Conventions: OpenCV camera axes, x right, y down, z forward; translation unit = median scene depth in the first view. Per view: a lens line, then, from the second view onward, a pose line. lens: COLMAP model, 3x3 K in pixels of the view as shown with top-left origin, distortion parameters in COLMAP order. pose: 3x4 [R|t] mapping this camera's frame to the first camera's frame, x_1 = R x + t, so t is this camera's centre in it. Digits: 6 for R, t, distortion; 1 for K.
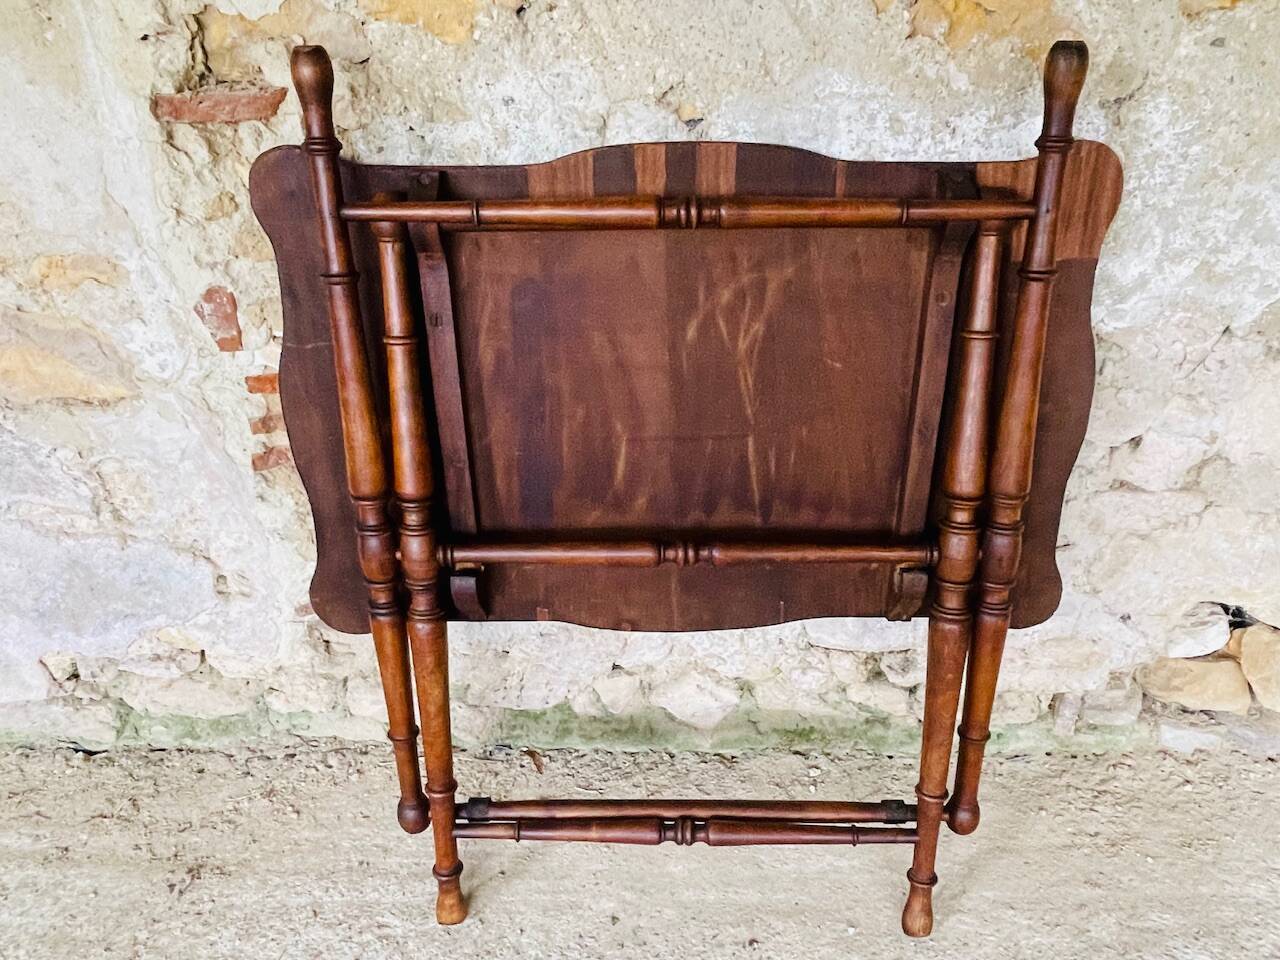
lens RADIAL K [[970.0, 0, 651.2], [0, 970.0, 474.8], [0, 0, 1]] dist [-0.007635, -0.006913]
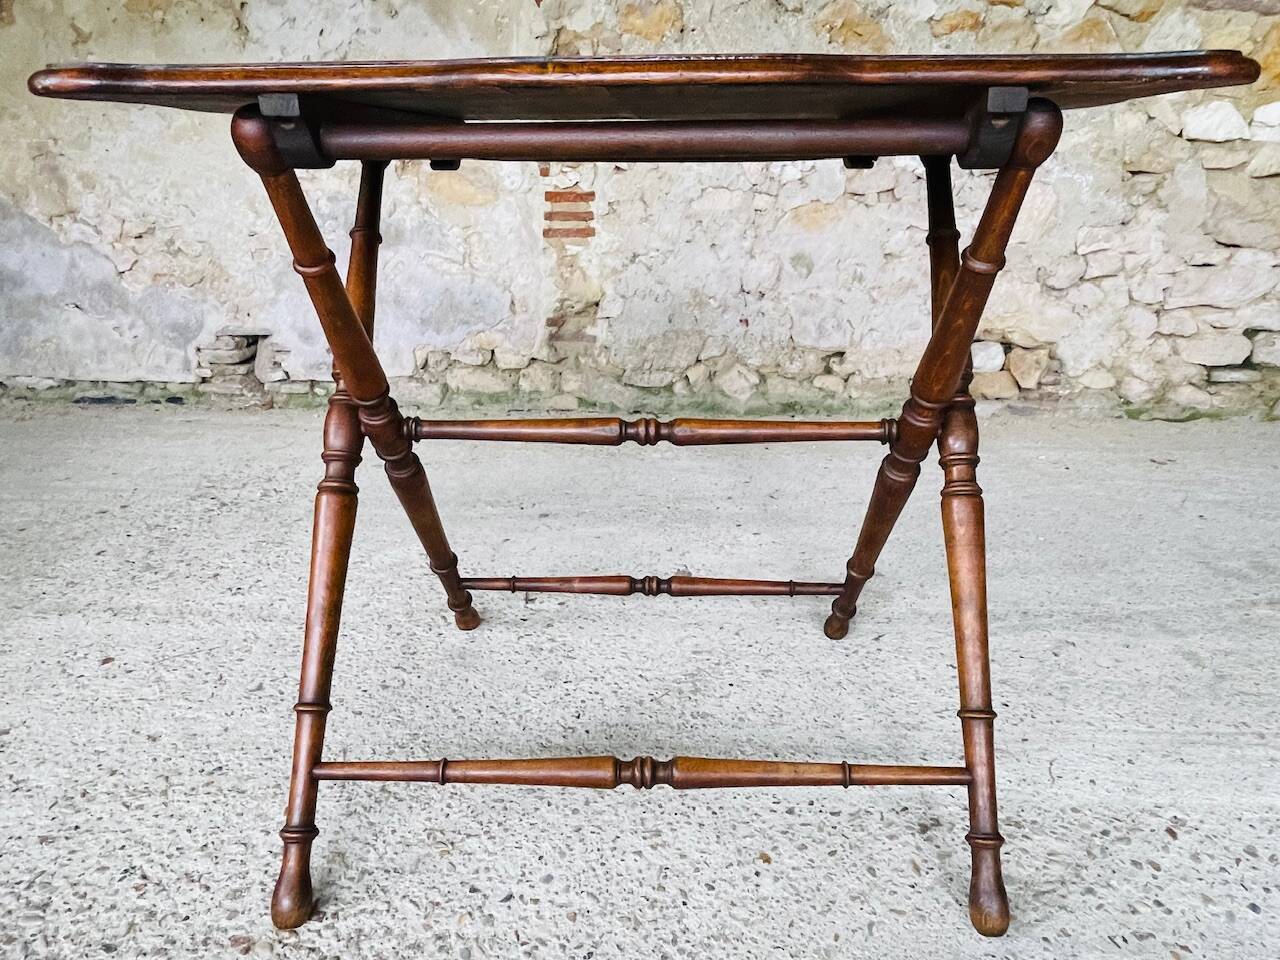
lens RADIAL K [[876.9, 0, 649.9], [0, 876.9, 479.3], [0, 0, 1]] dist [0.018798, -0.040511]
pose [[0.999680, 0.024022, -0.007880, -0.157083], [-0.025101, 0.980265, -0.196090, 1.079502], [0.003014, 0.196225, 0.980554, -1.006698]]
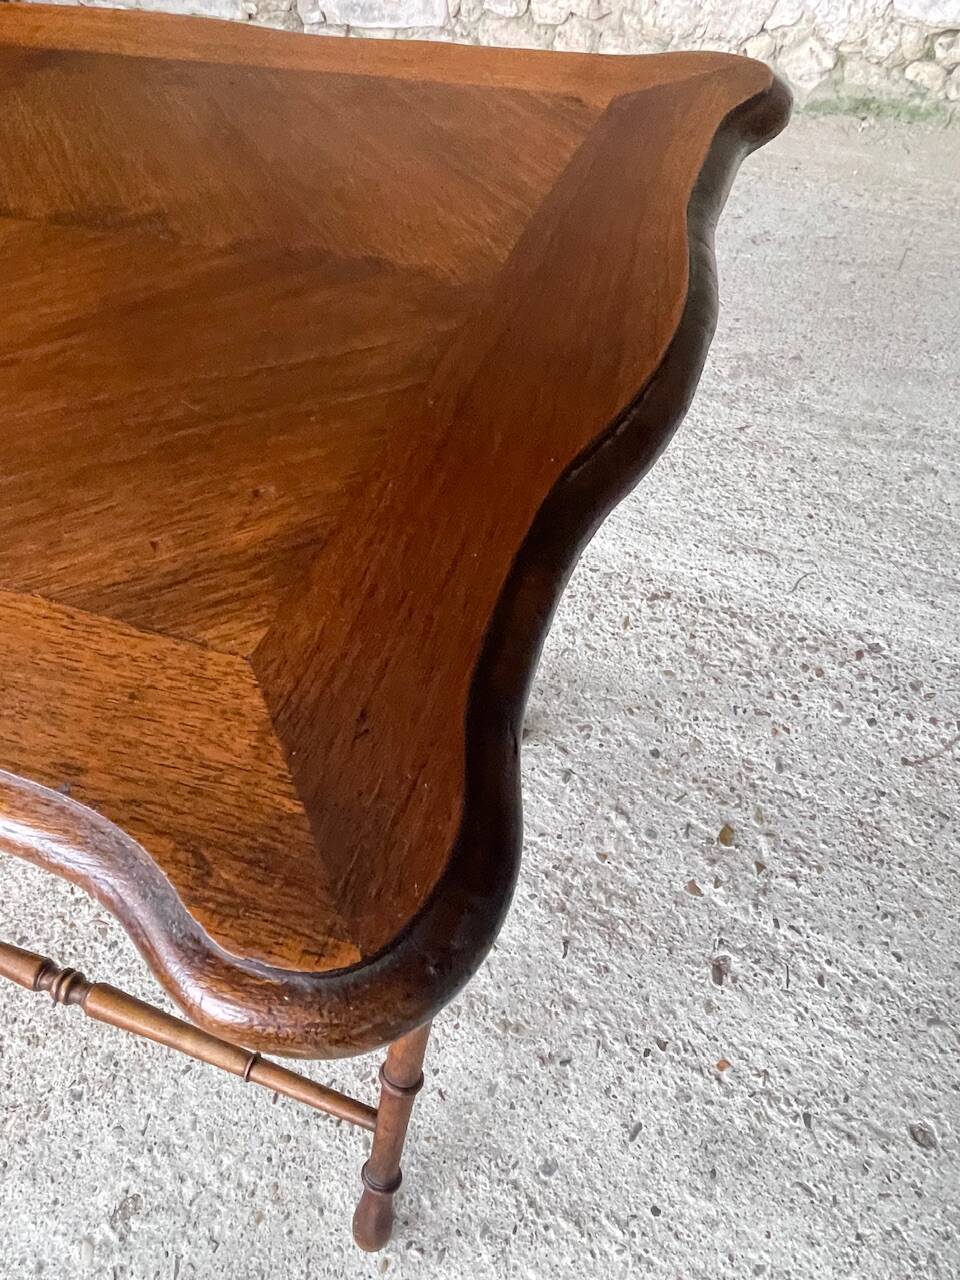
lens RADIAL K [[869.0, 0, 417.0], [0, 869.0, 670.4], [0, 0, 1]] dist [-0.009336, 0.001633]
pose [[0.914720, 0.299006, -0.271814, 0.204371], [-0.169284, 0.894339, 0.414127, 0.903538], [0.366920, -0.332796, 0.868686, -1.188632]]
